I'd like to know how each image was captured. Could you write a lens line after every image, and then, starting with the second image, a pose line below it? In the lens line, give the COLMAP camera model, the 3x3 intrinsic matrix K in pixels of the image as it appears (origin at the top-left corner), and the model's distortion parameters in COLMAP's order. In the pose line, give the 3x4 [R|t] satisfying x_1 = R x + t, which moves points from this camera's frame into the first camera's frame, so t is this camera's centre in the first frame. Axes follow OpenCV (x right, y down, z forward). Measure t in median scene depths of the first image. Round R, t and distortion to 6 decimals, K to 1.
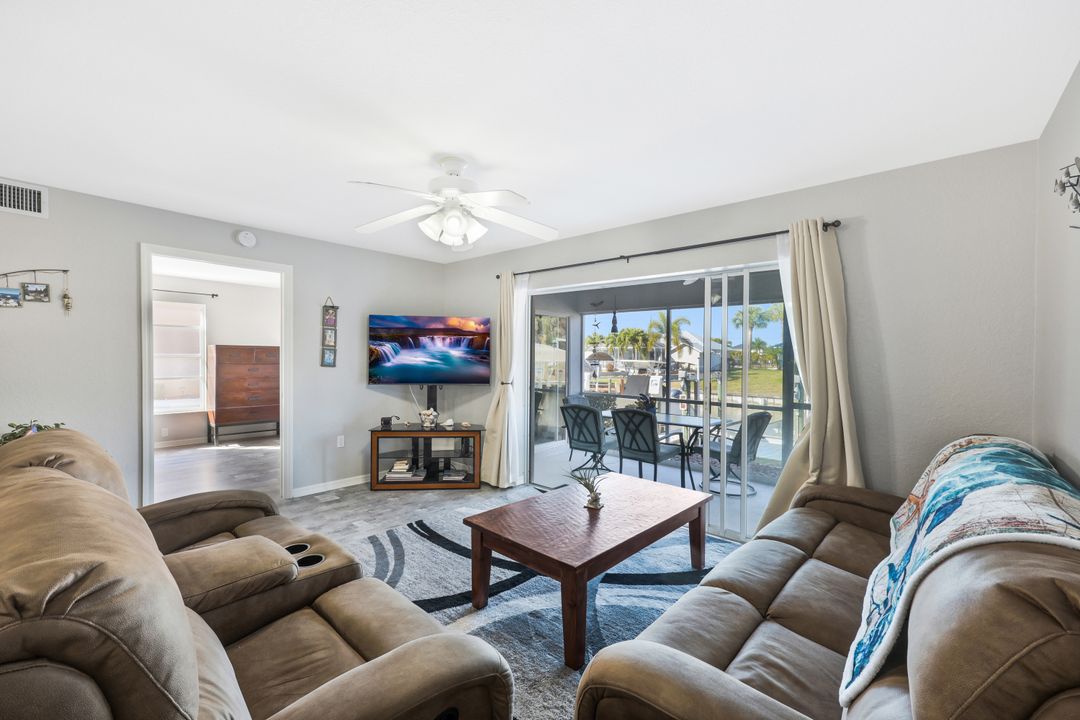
lens RADIAL K [[440.3, 0, 541.9], [0, 440.3, 357.1], [0, 0, 1]] dist [-0.002927, 0.000055]
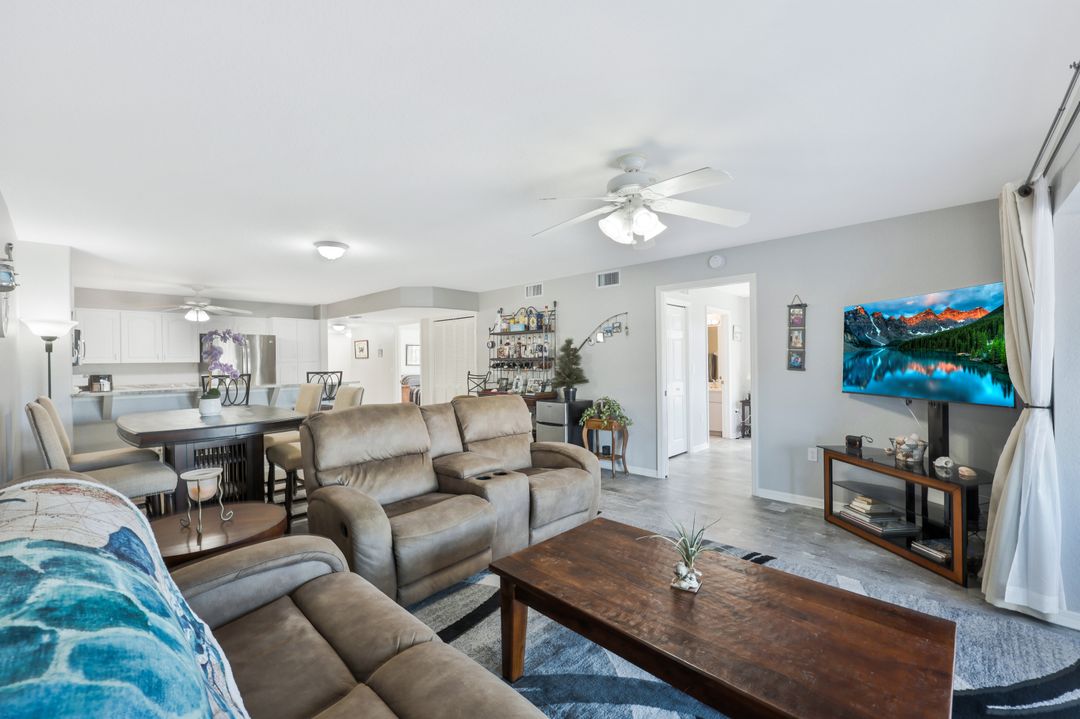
lens RADIAL K [[440.3, 0, 535.6], [0, 440.3, 361.5], [0, 0, 1]] dist [-0.002927, 0.000055]
pose [[-0.035750, -0.014680, -0.999253, 0.470092], [0.006763, 0.999866, -0.014930, 0.013525], [0.999338, -0.007291, -0.035646, 0.494372]]
